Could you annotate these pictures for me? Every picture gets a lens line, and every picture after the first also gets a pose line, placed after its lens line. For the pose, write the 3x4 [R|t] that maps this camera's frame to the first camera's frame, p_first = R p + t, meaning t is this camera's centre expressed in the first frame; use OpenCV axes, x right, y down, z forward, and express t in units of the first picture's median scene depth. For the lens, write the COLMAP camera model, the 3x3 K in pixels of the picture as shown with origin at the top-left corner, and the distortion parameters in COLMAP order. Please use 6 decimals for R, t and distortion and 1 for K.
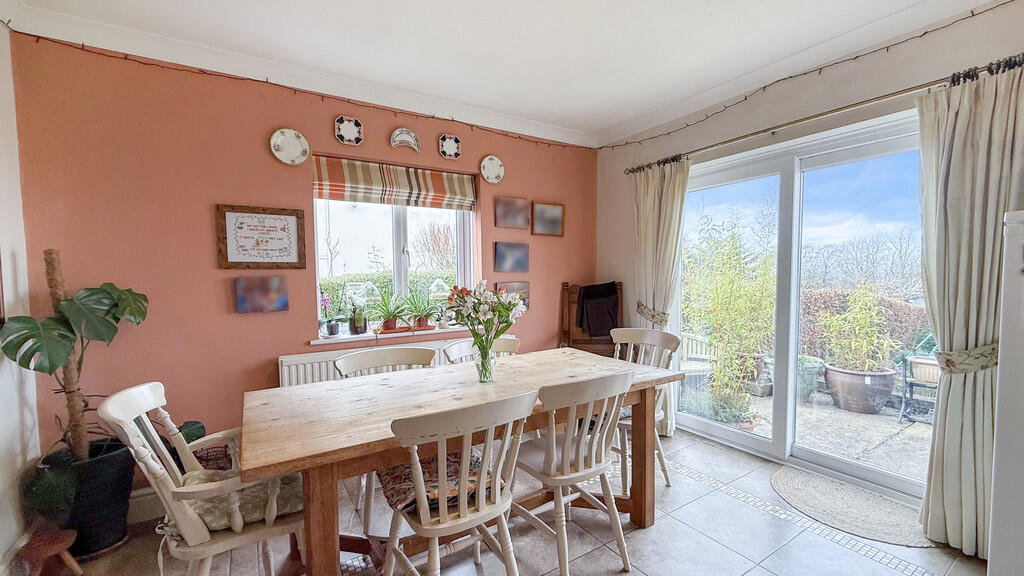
lens RADIAL K [[409.8, 0, 507.8], [0, 409.8, 296.7], [0, 0, 1]] dist [-0.004453, -0.000748]
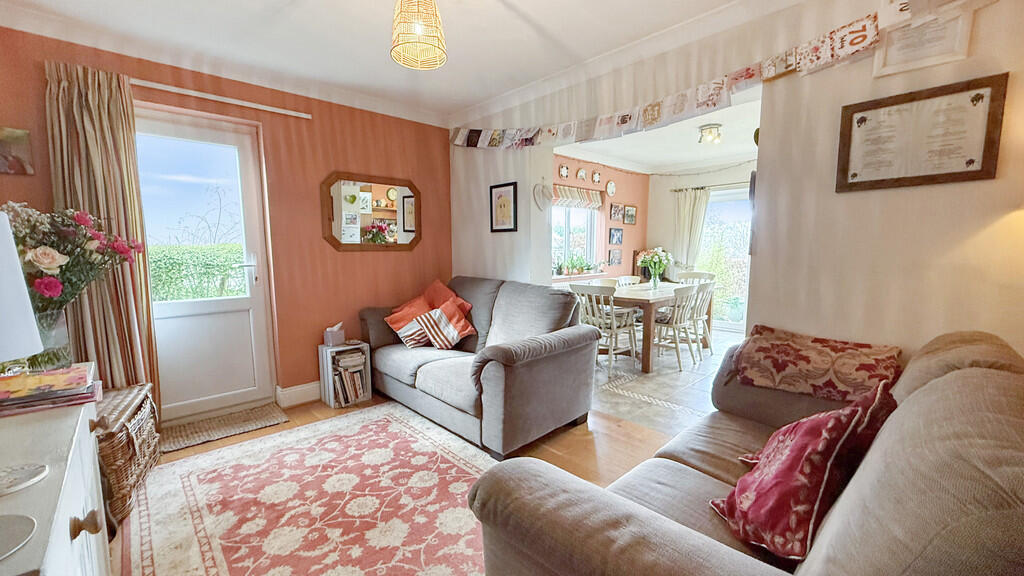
lens RADIAL K [[409.8, 0, 511.0], [0, 409.8, 288.2], [0, 0, 1]] dist [-0.004453, -0.000748]
pose [[0.982732, -0.006142, 0.184934, -0.813784], [-0.001834, 0.999077, 0.042924, 0.060239], [-0.185026, -0.042522, 0.981813, -0.743596]]
